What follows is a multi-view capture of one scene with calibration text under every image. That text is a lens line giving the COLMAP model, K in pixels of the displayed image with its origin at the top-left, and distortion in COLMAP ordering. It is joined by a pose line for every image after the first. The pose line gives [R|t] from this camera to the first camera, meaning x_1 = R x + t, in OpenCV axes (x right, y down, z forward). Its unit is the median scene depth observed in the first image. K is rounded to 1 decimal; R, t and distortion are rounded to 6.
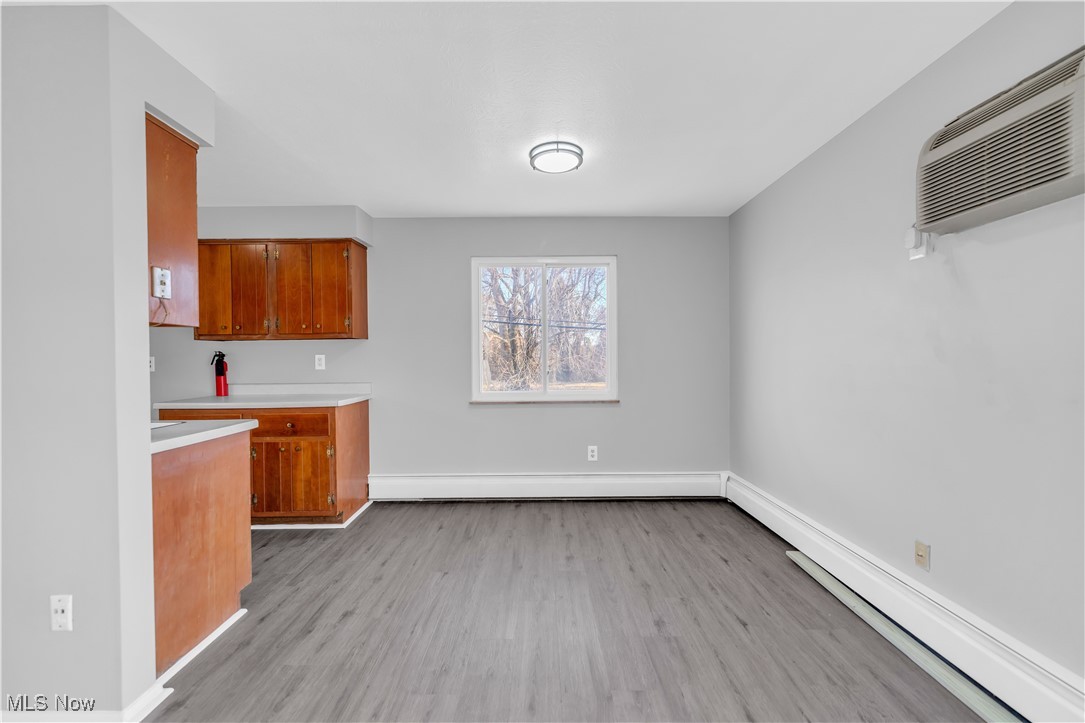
lens RADIAL K [[440.6, 0, 537.8], [0, 440.6, 362.6], [0, 0, 1]] dist [0.000530, -0.000034]
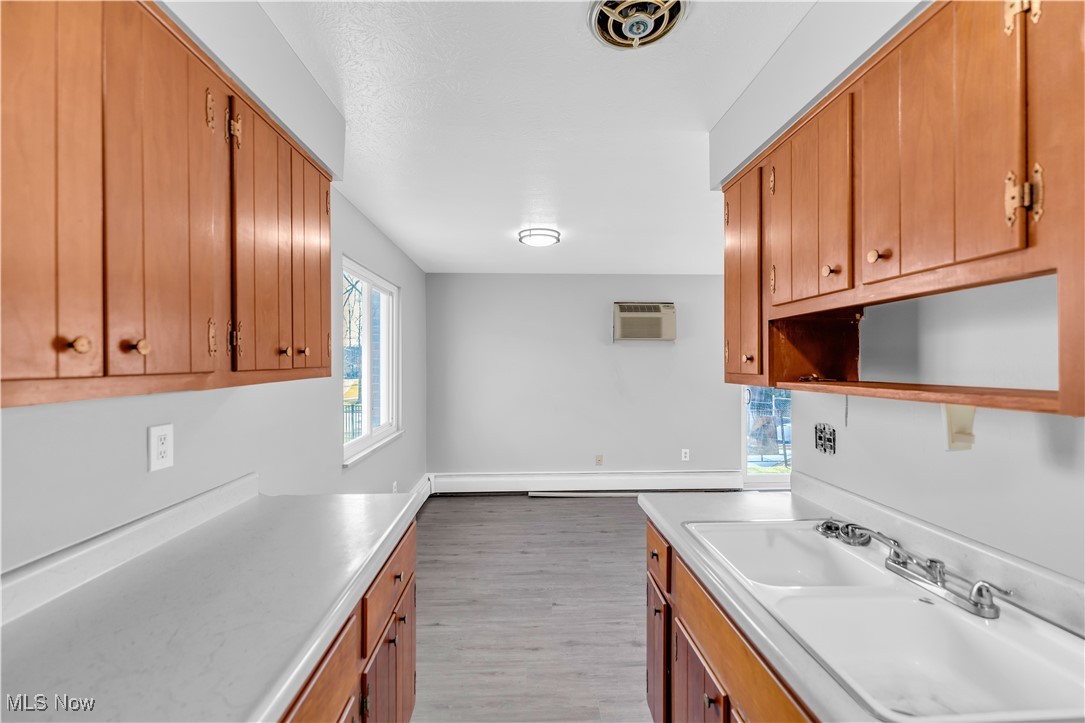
lens RADIAL K [[440.6, 0, 537.8], [0, 440.6, 362.6], [0, 0, 1]] dist [0.000530, -0.000034]
pose [[-0.042020, 0.007776, 0.999086, -1.027800], [0.011311, 0.999909, -0.007306, -0.072971], [-0.999053, 0.010994, -0.042104, 0.879701]]
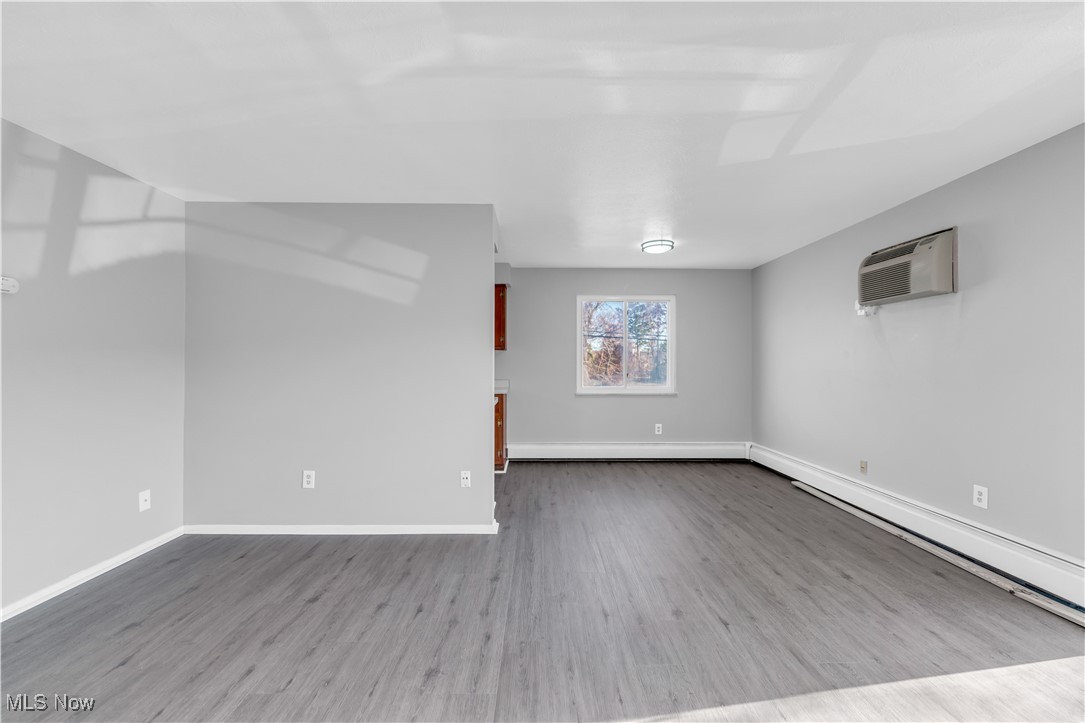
lens RADIAL K [[440.6, 0, 537.8], [0, 440.6, 362.6], [0, 0, 1]] dist [0.000530, -0.000034]
pose [[0.999924, 0.008590, 0.008838, -0.353107], [-0.008479, 0.999886, -0.012474, 0.006900], [-0.008945, 0.012398, 0.999883, -0.564190]]
